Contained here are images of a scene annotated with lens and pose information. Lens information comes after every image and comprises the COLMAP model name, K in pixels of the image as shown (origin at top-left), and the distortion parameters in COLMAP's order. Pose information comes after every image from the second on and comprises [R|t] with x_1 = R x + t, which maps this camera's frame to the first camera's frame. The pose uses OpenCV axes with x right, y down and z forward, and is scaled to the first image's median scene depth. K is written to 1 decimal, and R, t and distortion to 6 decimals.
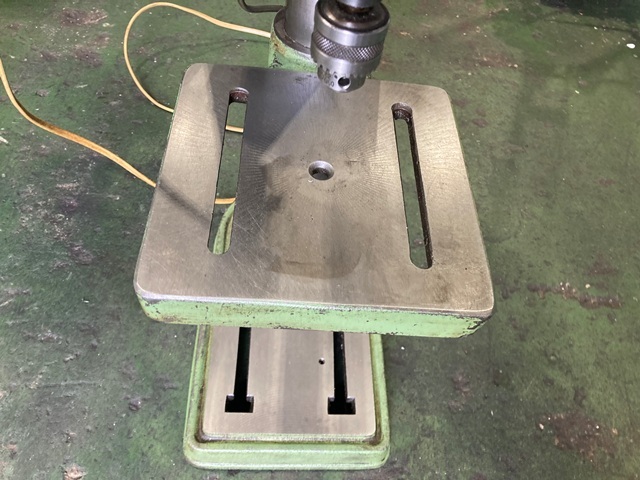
lens RADIAL K [[534.3, 0, 329.2], [0, 534.3, 236.8], [0, 0, 1]] dist [-0.002627, 0.018802]
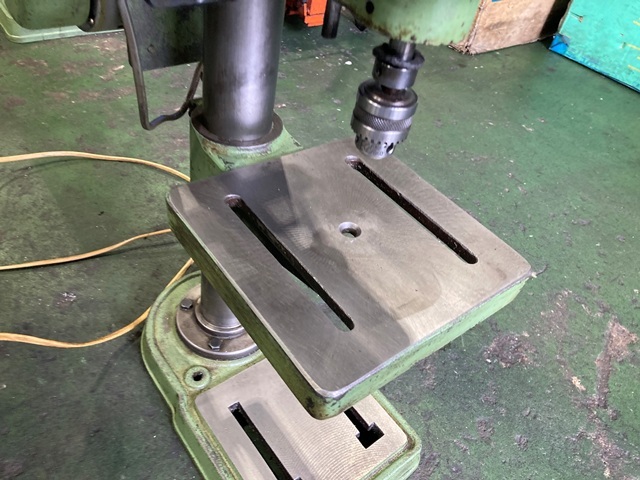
lens RADIAL K [[534.3, 0, 328.1], [0, 534.3, 225.8], [0, 0, 1]] dist [-0.002627, 0.018802]
pose [[0.796310, -0.398885, 0.454732, -0.276153], [0.445271, 0.895378, 0.005671, -0.077178], [-0.409419, 0.197963, 0.890610, 0.000793]]
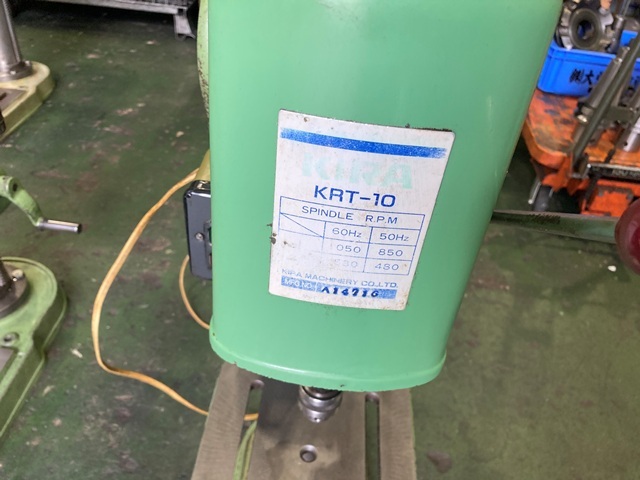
lens RADIAL K [[534.3, 0, 328.3], [0, 534.3, 243.9], [0, 0, 1]] dist [-0.002627, 0.018802]
pose [[0.997053, 0.021959, -0.073503, 0.062769], [-0.039669, 0.967692, -0.248997, -0.151679], [0.065661, 0.251179, 0.965711, -0.247387]]
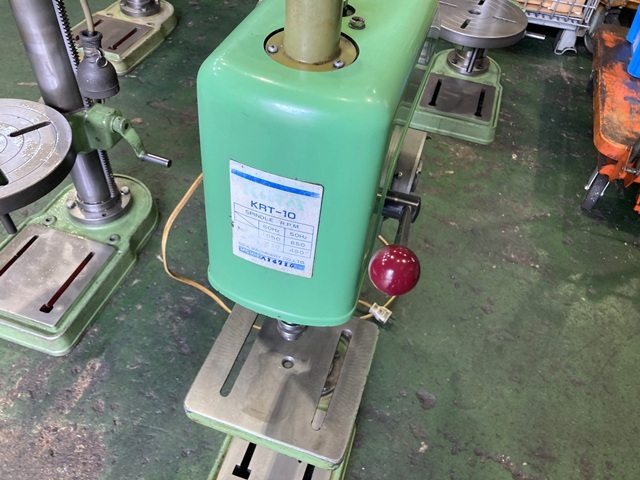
lens RADIAL K [[534.3, 0, 317.4], [0, 534.3, 235.4], [0, 0, 1]] dist [-0.002627, 0.018802]
pose [[0.946047, 0.191628, -0.261291, 0.249864], [-0.227867, 0.966756, -0.116018, -0.181940], [0.230372, 0.169298, 0.958262, -0.459234]]
